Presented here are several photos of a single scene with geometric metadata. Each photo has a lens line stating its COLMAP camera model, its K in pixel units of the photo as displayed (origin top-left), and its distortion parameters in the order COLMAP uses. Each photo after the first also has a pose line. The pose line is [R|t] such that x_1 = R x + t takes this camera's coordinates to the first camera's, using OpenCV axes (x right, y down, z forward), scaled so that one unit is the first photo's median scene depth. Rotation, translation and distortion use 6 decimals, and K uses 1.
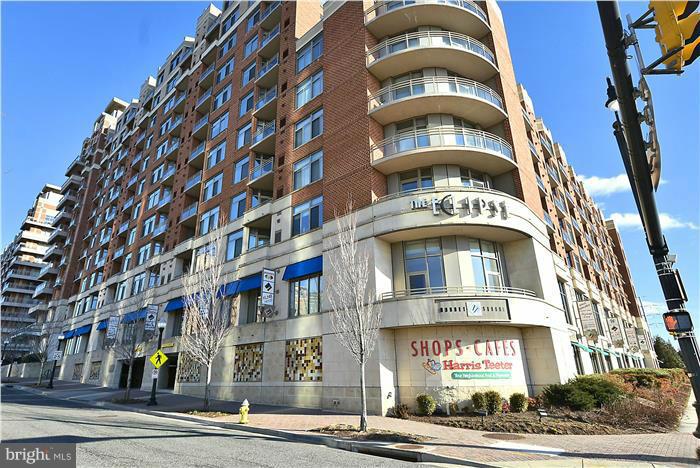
lens RADIAL K [[372.1, 0, 334.6], [0, 372.1, 236.6], [0, 0, 1]] dist [0.005223, -0.002261]
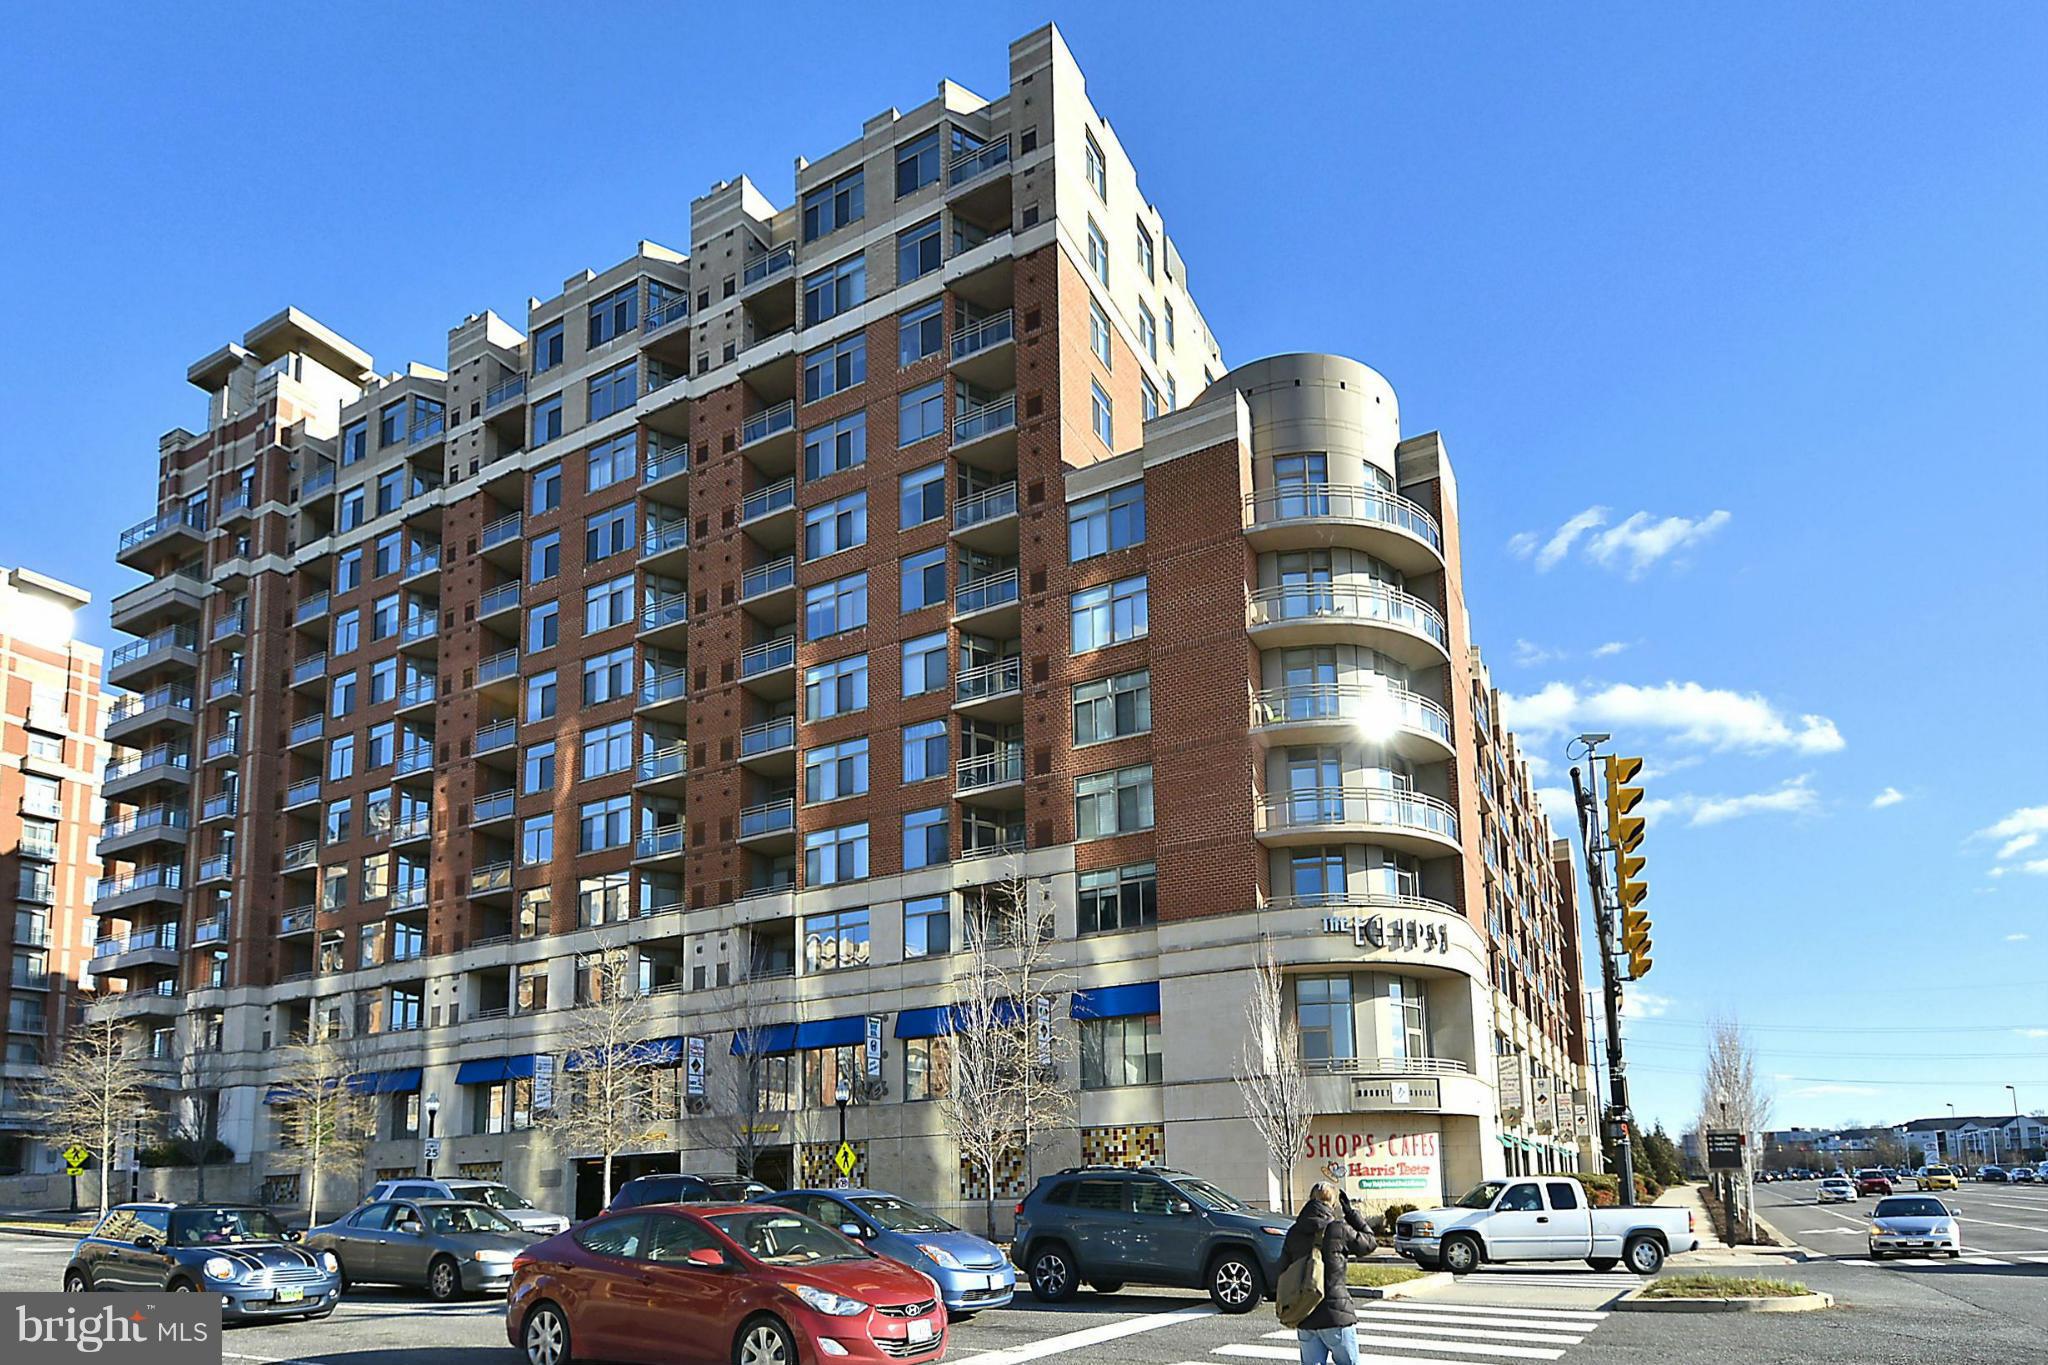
lens RADIAL K [[2091.2, 0, 1024.0], [0, 2091.2, 682.5], [0, 0, 1]] dist [0.008570, 0.000867]
pose [[0.912965, 0.090328, 0.397915, -1.436323], [-0.131913, 0.988161, 0.078341, -0.589813], [-0.386127, -0.124012, 0.914072, -1.681640]]
